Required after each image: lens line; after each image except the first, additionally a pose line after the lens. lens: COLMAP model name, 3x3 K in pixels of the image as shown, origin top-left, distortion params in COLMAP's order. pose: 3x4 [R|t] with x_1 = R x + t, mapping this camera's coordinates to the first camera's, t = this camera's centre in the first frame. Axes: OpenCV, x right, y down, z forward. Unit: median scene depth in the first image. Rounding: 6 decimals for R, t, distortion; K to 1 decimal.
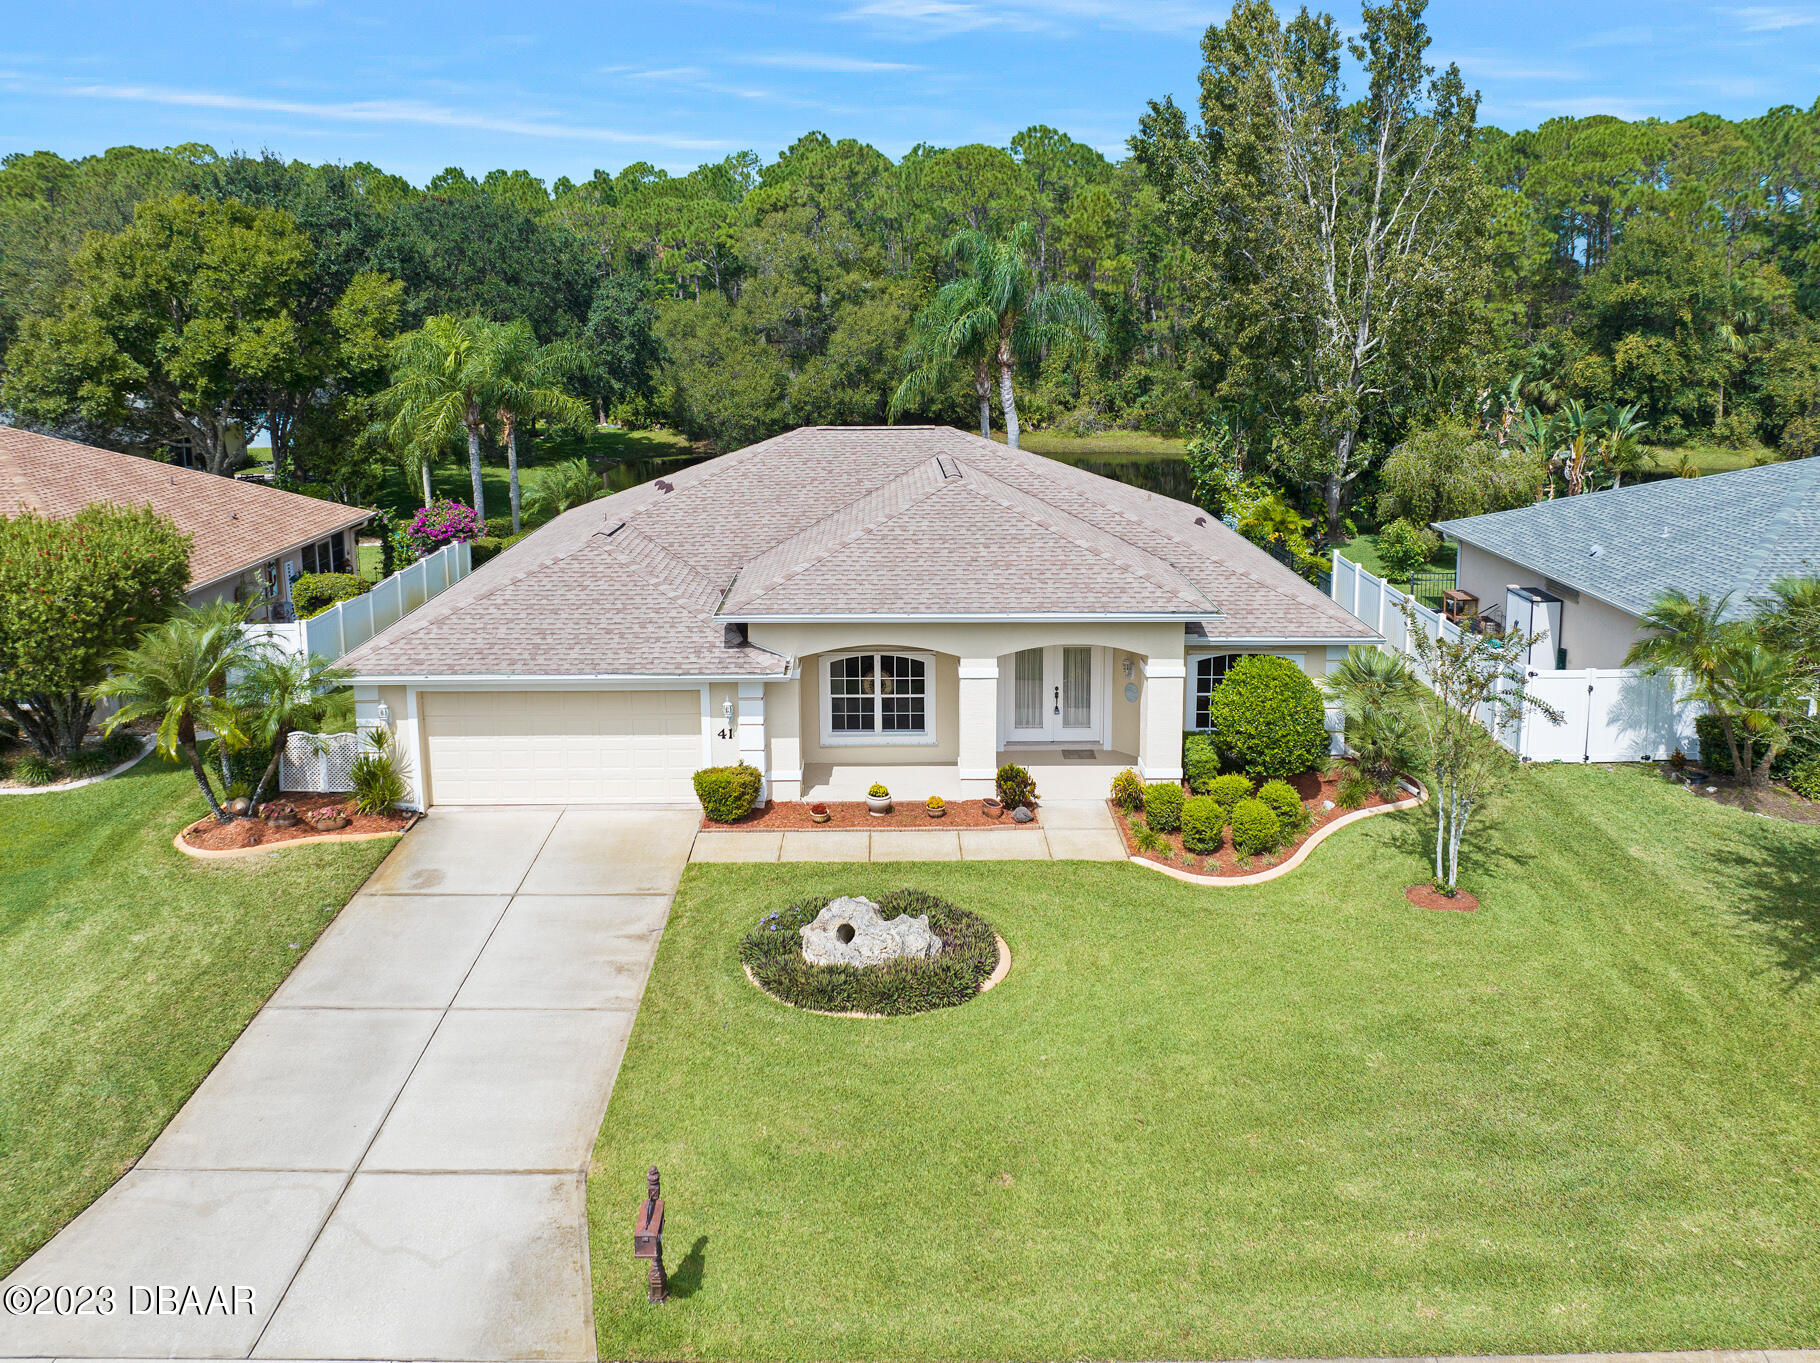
lens RADIAL K [[1328.0, 0, 901.0], [0, 1328.0, 548.0], [0, 0, 1]] dist [-0.039464, 0.002756]
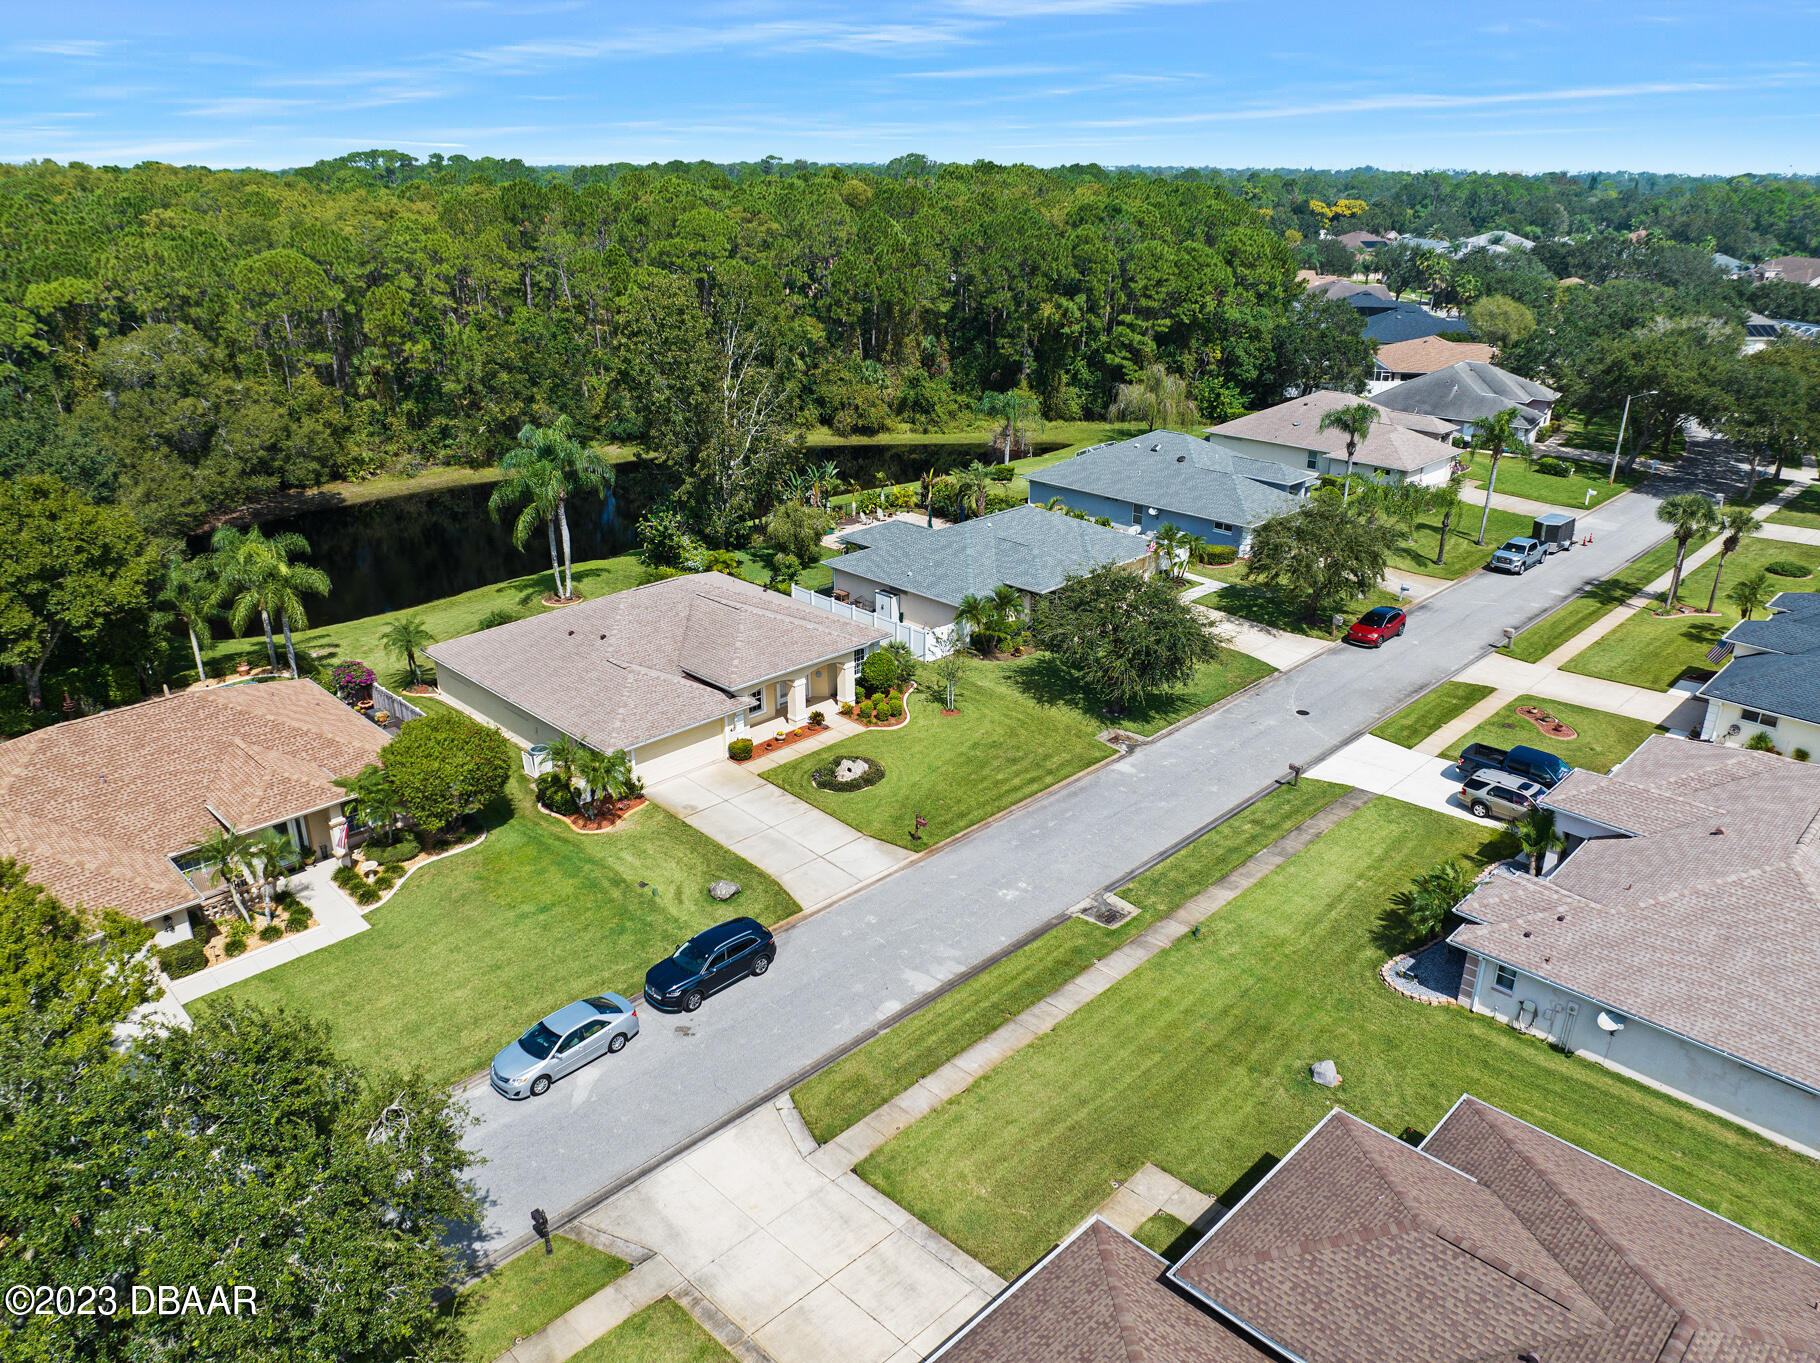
lens RADIAL K [[1271.6, 0, 900.6], [0, 1271.6, 698.0], [0, 0, 1]] dist [-0.032841, -0.001974]
pose [[0.714934, -0.271796, 0.644202, -1.514912], [0.127221, 0.956540, 0.262386, -0.549191], [-0.687520, -0.105632, 0.718441, -1.072061]]
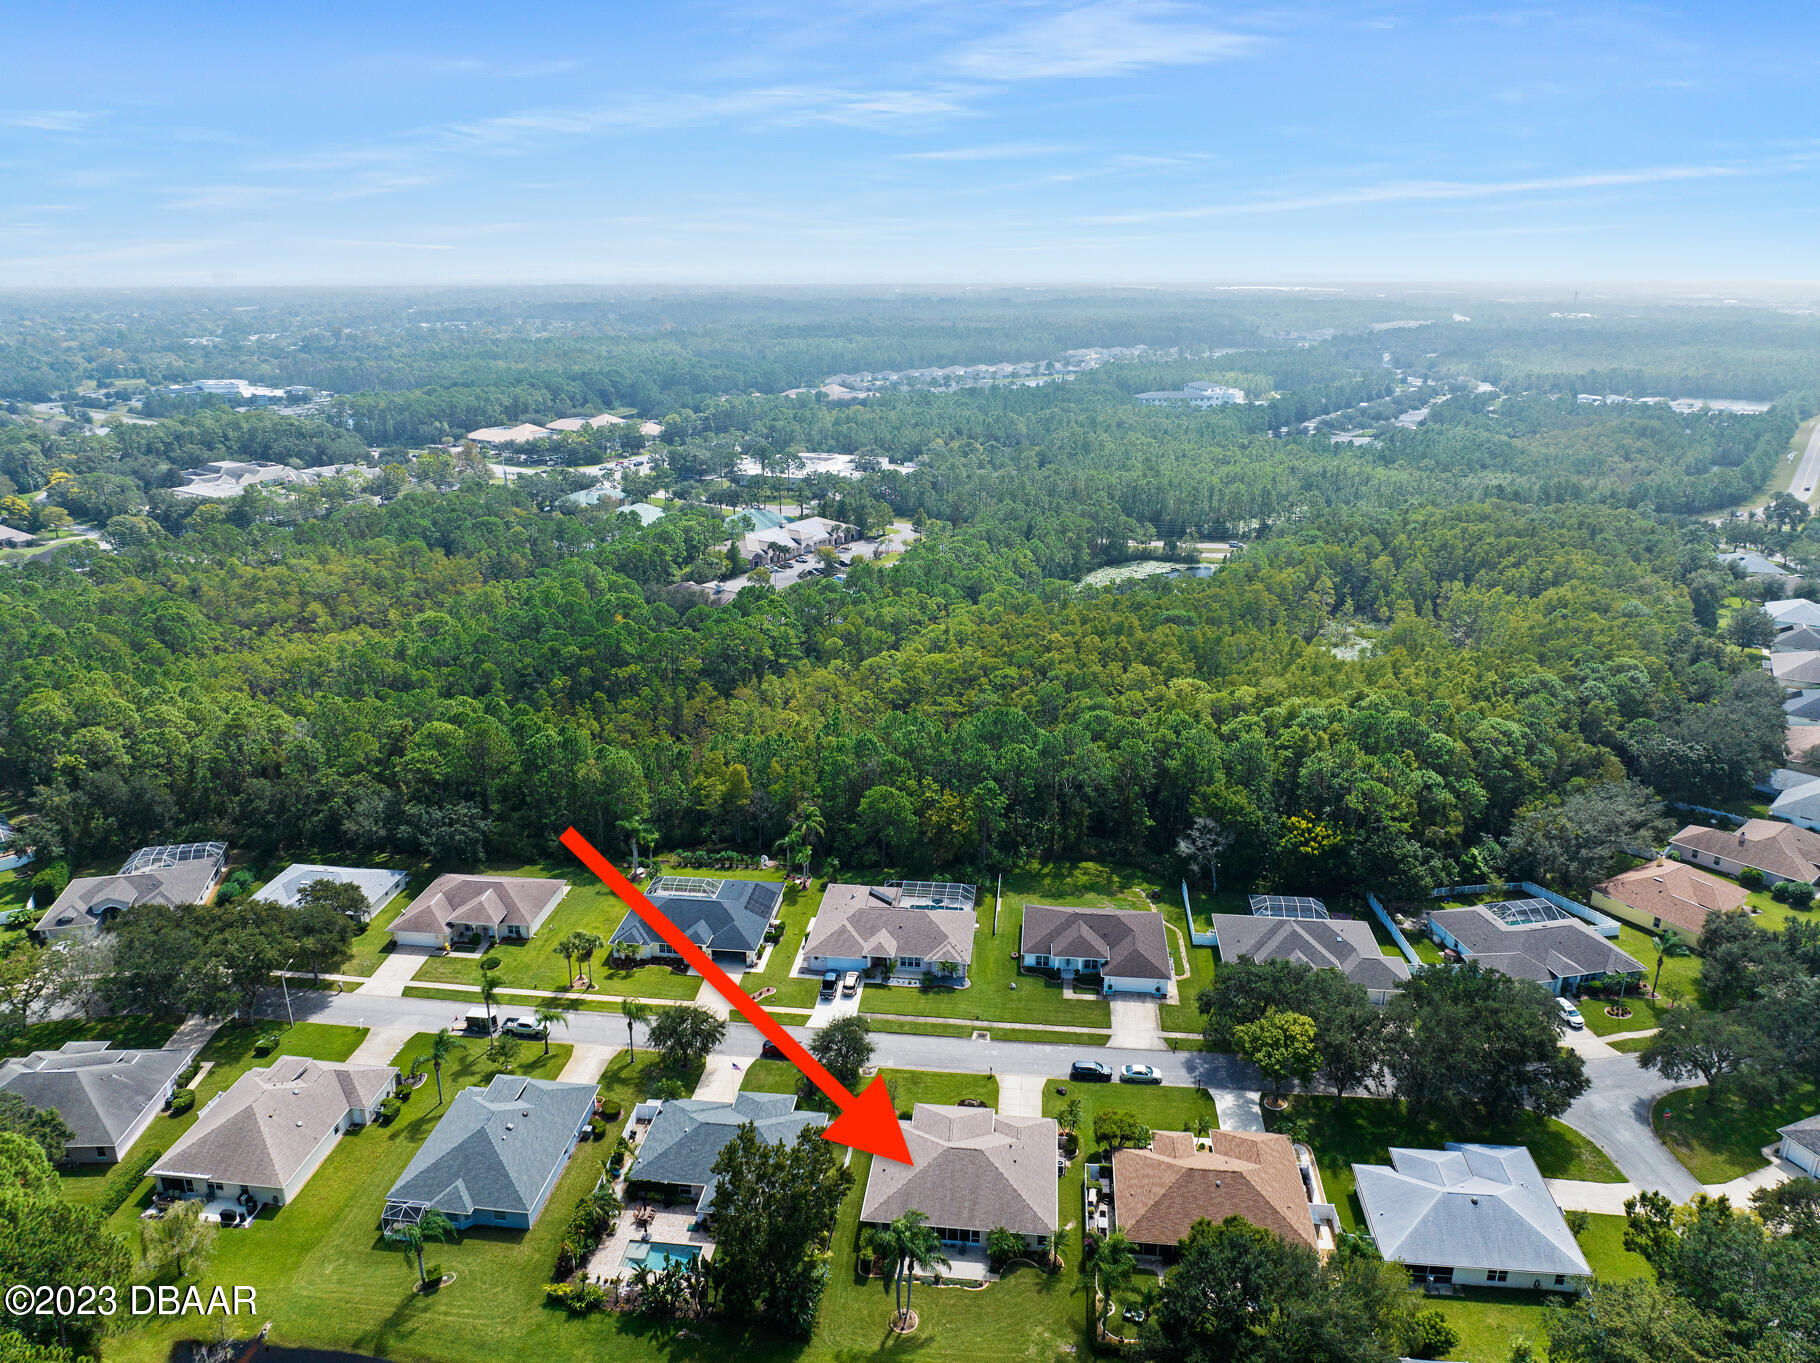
lens RADIAL K [[1283.4, 0, 903.7], [0, 1283.4, 672.3], [0, 0, 1]] dist [-0.035303, 0.006235]
pose [[-0.993042, -0.037355, 0.111677, -0.309693], [0.019697, 0.882303, 0.470269, -4.607069], [-0.116100, 0.469197, -0.875429, 5.319629]]
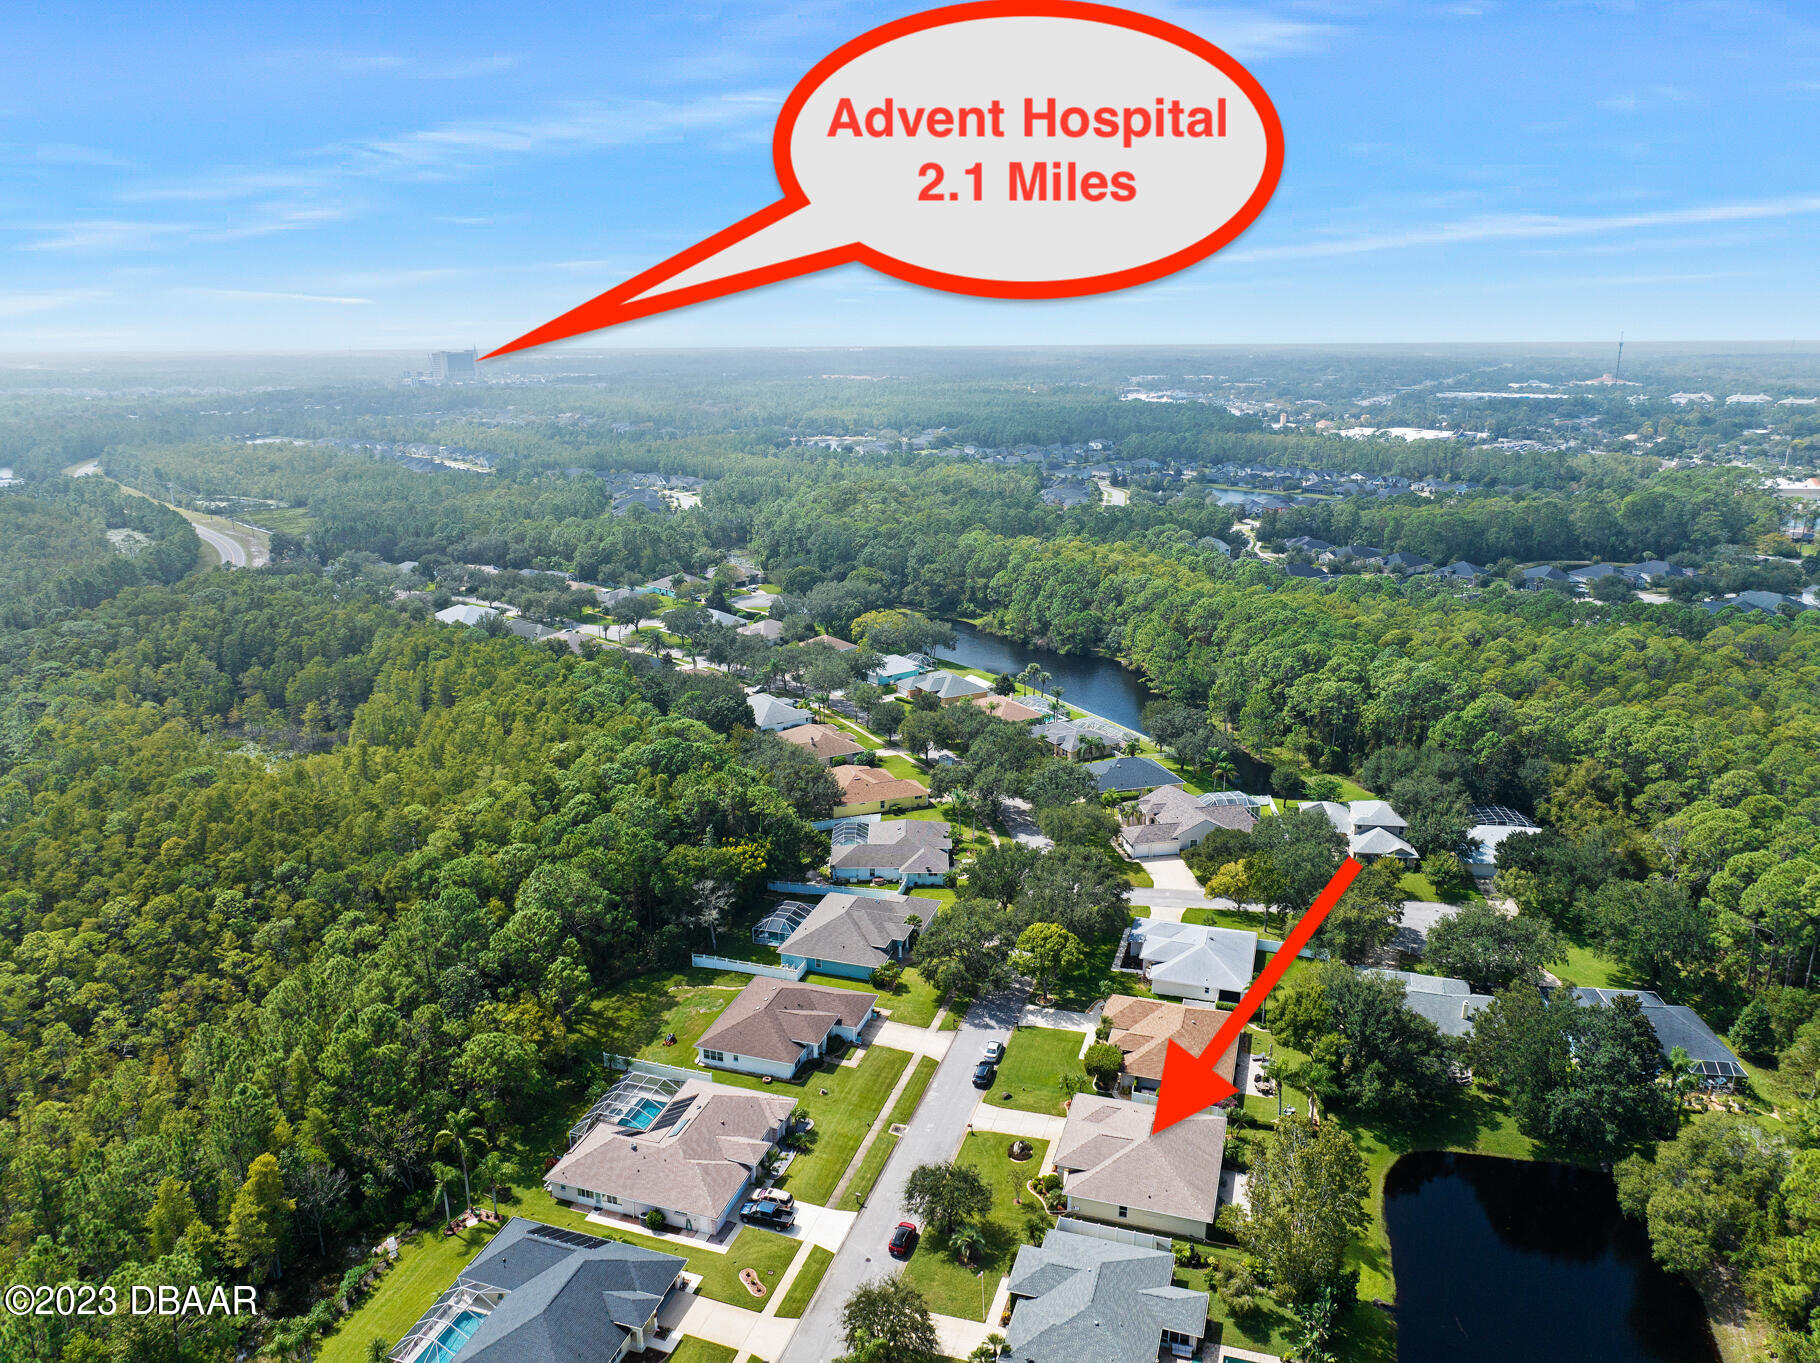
lens RADIAL K [[1271.6, 0, 900.6], [0, 1271.6, 698.0], [0, 0, 1]] dist [-0.032841, -0.001974]
pose [[-0.319402, 0.267198, -0.909168, 5.290892], [-0.166530, 0.928666, 0.331433, -3.839492], [0.932872, 0.257264, -0.252121, 1.231849]]
